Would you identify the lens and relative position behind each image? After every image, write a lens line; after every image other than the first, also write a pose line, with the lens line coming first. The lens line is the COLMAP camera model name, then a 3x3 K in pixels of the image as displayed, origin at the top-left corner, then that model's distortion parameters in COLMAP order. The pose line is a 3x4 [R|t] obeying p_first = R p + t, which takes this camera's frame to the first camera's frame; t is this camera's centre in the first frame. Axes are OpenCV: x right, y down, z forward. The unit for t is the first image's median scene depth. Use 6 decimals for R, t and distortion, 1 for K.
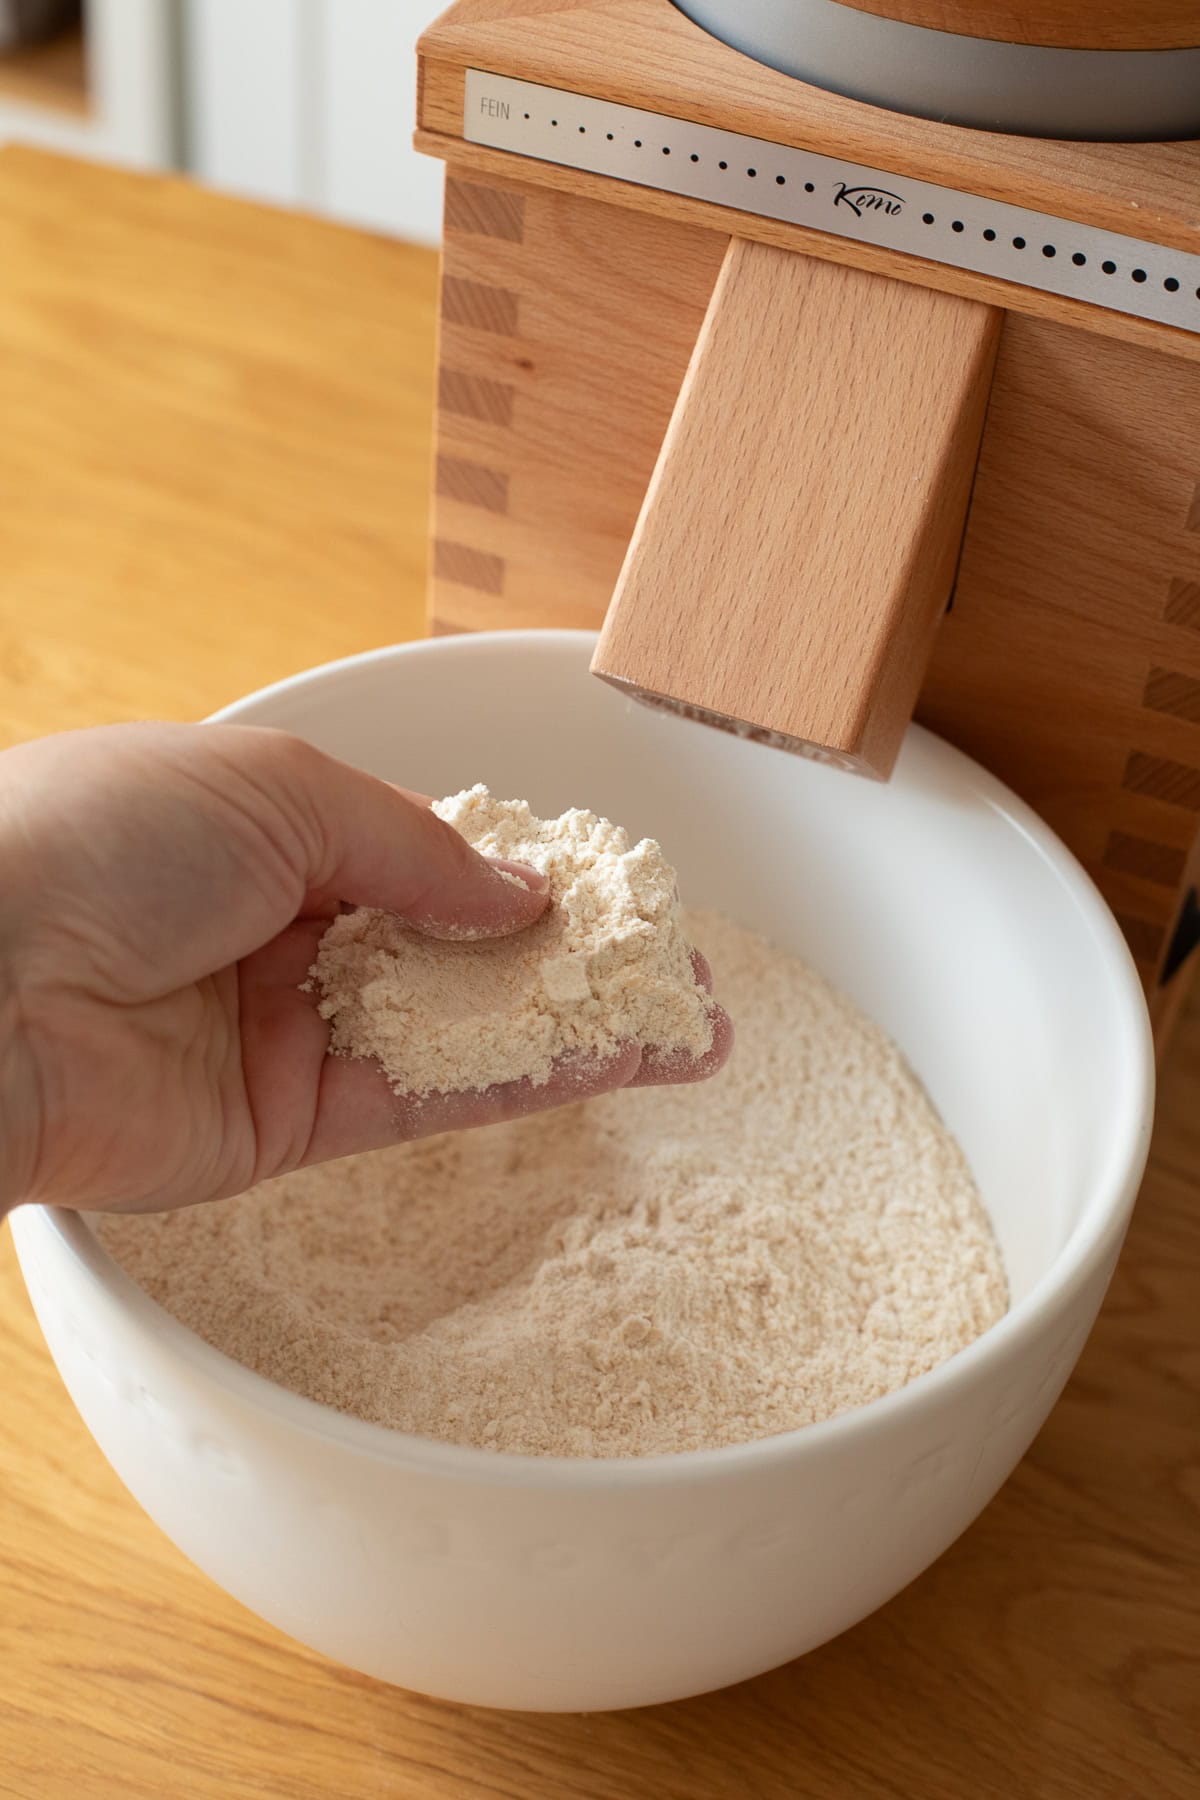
lens RADIAL K [[2748.2, 0, 600.0], [0, 2748.2, 900.0], [0, 0, 1]] dist [-0.183599, -0.007945]
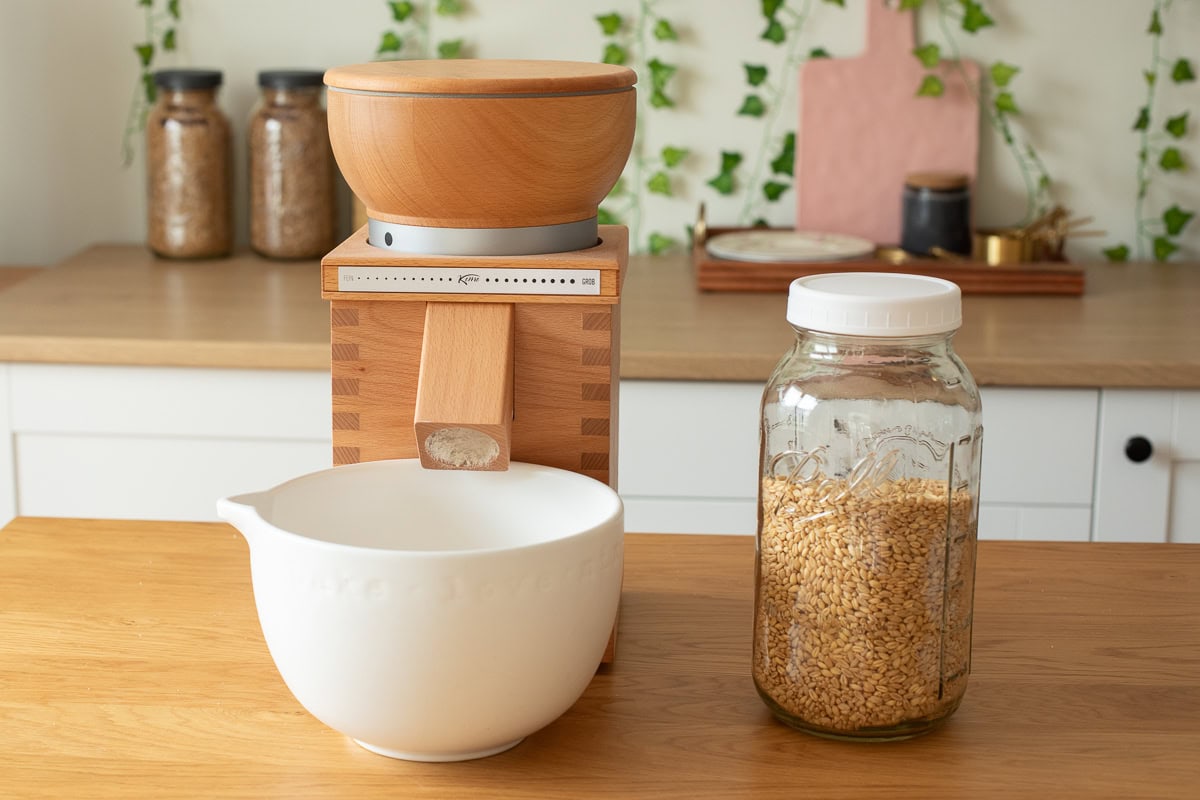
lens RADIAL K [[1832.1, 0, 562.5], [0, 1832.1, 399.9], [0, 0, 1]] dist [-0.183599, -0.007945]
pose [[0.946723, -0.125088, 0.296763, -0.451535], [0.257130, 0.848422, -0.462670, 0.886676], [-0.193906, 0.514327, 0.835385, -0.783484]]
